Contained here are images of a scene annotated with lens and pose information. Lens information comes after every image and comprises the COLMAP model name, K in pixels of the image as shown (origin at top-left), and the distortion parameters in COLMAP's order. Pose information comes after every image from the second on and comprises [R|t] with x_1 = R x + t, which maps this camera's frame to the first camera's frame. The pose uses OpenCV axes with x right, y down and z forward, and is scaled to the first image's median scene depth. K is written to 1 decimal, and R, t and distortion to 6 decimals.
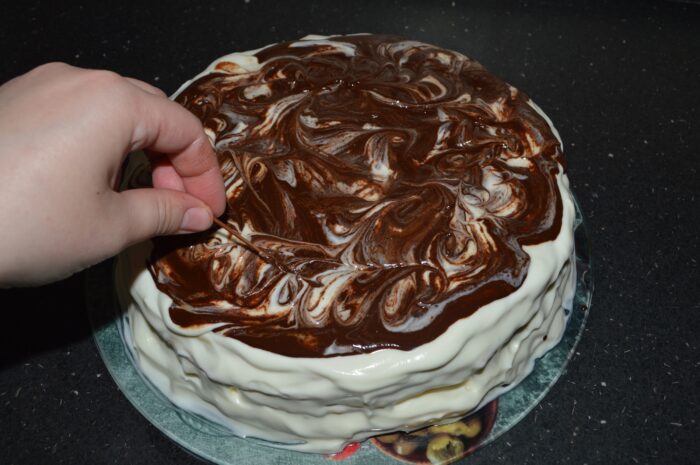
lens RADIAL K [[656.9, 0, 350.5], [0, 656.9, 231.6], [0, 0, 1]] dist [-0.011687, 0.000000]
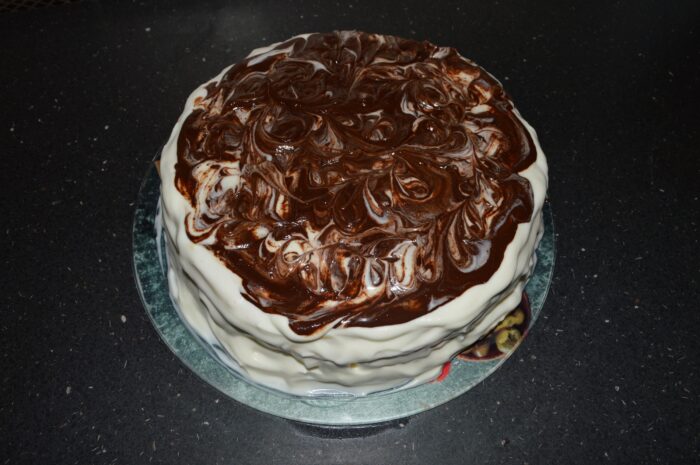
lens RADIAL K [[547.2, 0, 349.9], [0, 547.2, 233.9], [0, 0, 1]] dist [-0.006363, 0.001013]
pose [[0.906505, -0.348925, 0.237697, -0.337544], [0.316140, 0.934146, 0.165609, -0.150805], [-0.279829, -0.074980, 0.957117, 0.060557]]
